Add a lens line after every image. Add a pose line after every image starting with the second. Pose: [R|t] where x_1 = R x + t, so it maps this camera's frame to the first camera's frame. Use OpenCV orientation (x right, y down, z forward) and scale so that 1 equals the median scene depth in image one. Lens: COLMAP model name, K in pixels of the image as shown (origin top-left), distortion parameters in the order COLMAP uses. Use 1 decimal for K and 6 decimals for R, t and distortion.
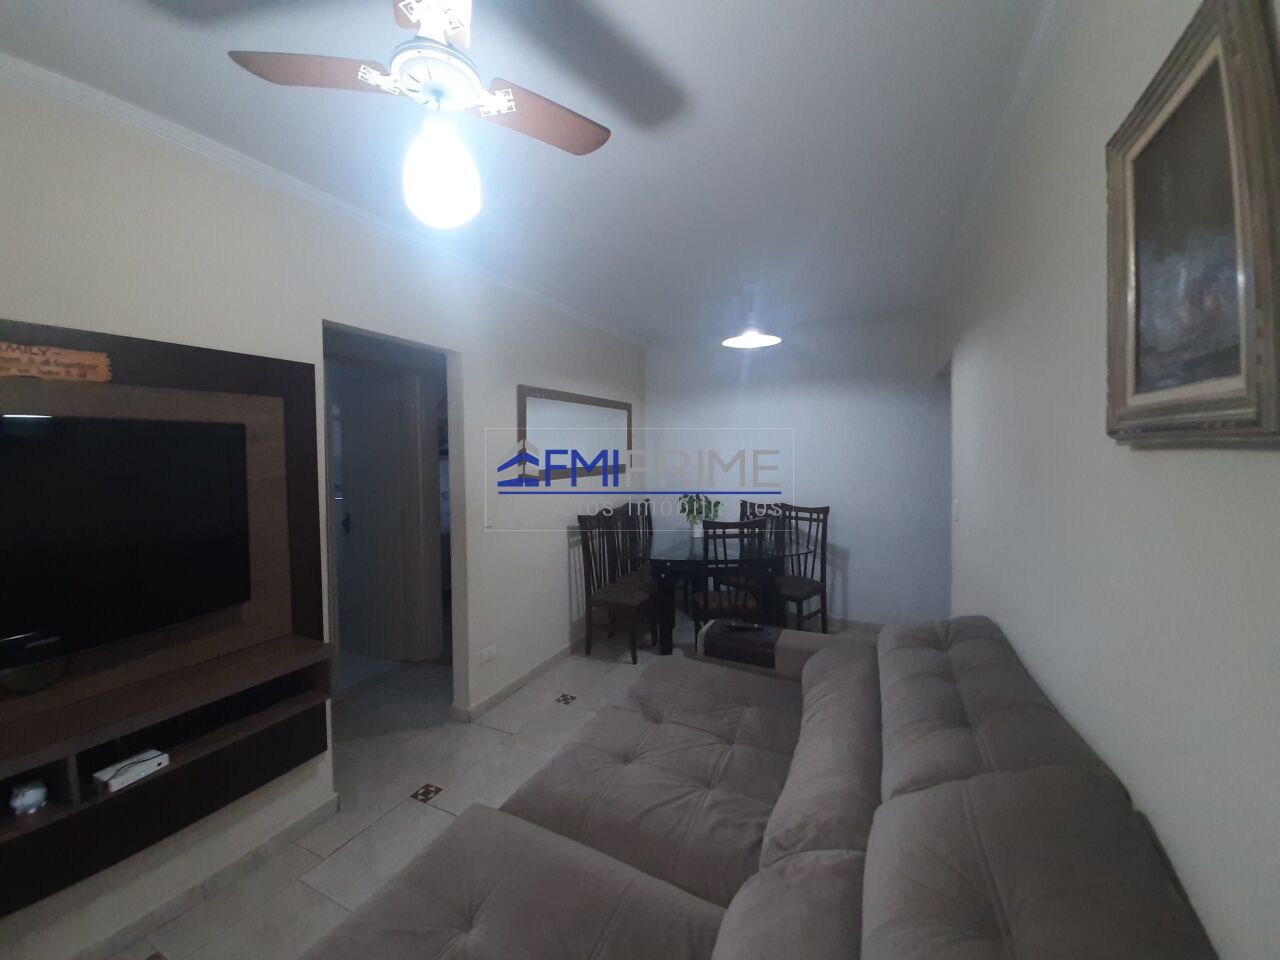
lens RADIAL K [[498.2, 0, 636.6], [0, 498.2, 469.2], [0, 0, 1]] dist [0.017166, -0.013189]
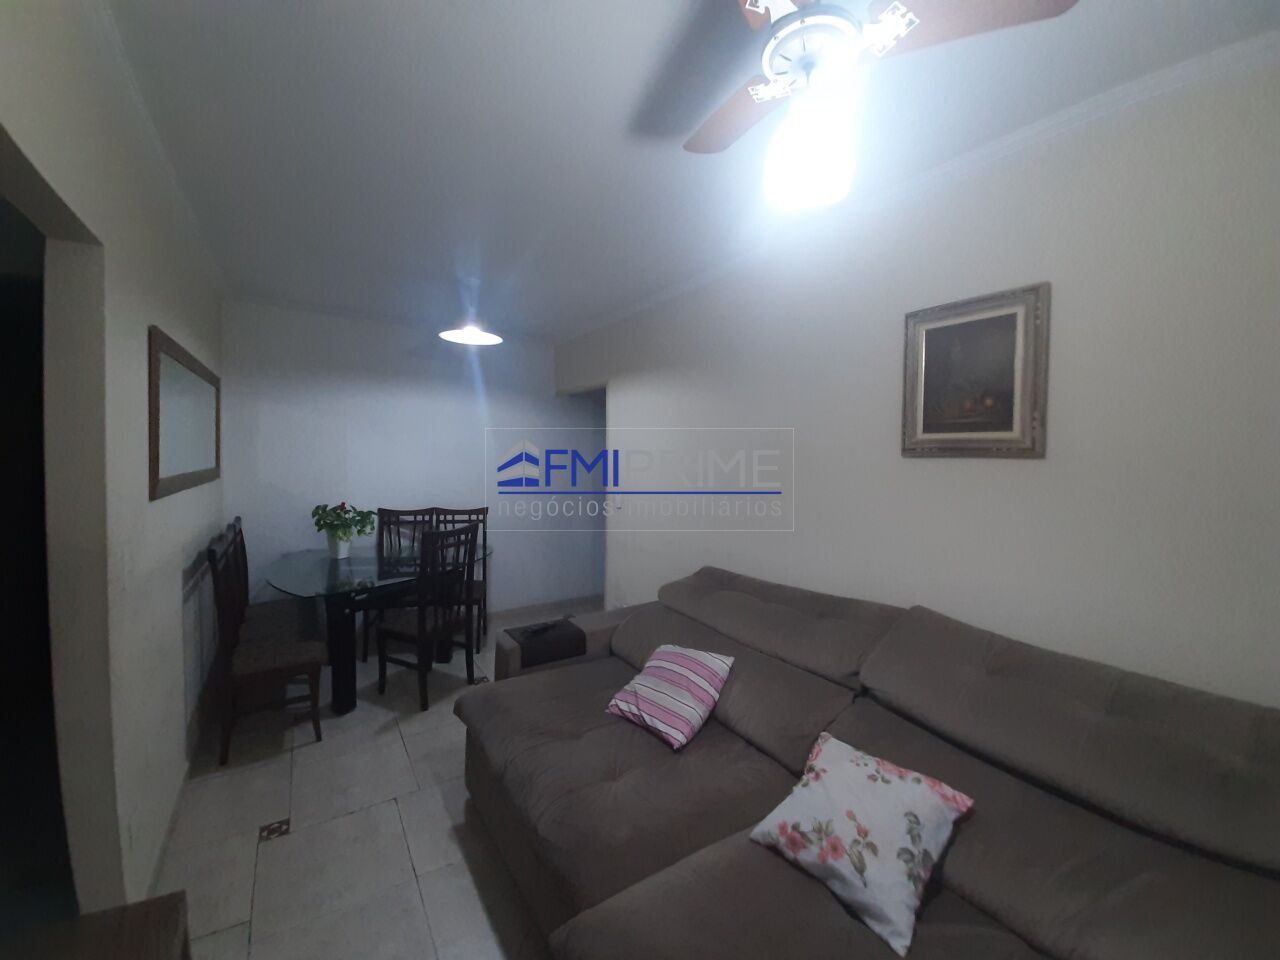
lens RADIAL K [[498.2, 0, 636.6], [0, 498.2, 469.2], [0, 0, 1]] dist [0.017166, -0.013189]
pose [[0.516254, -0.006928, 0.856408, -0.407773], [0.013163, 0.999913, 0.000155, 0.000982], [-0.856334, 0.011193, 0.516300, 0.239271]]
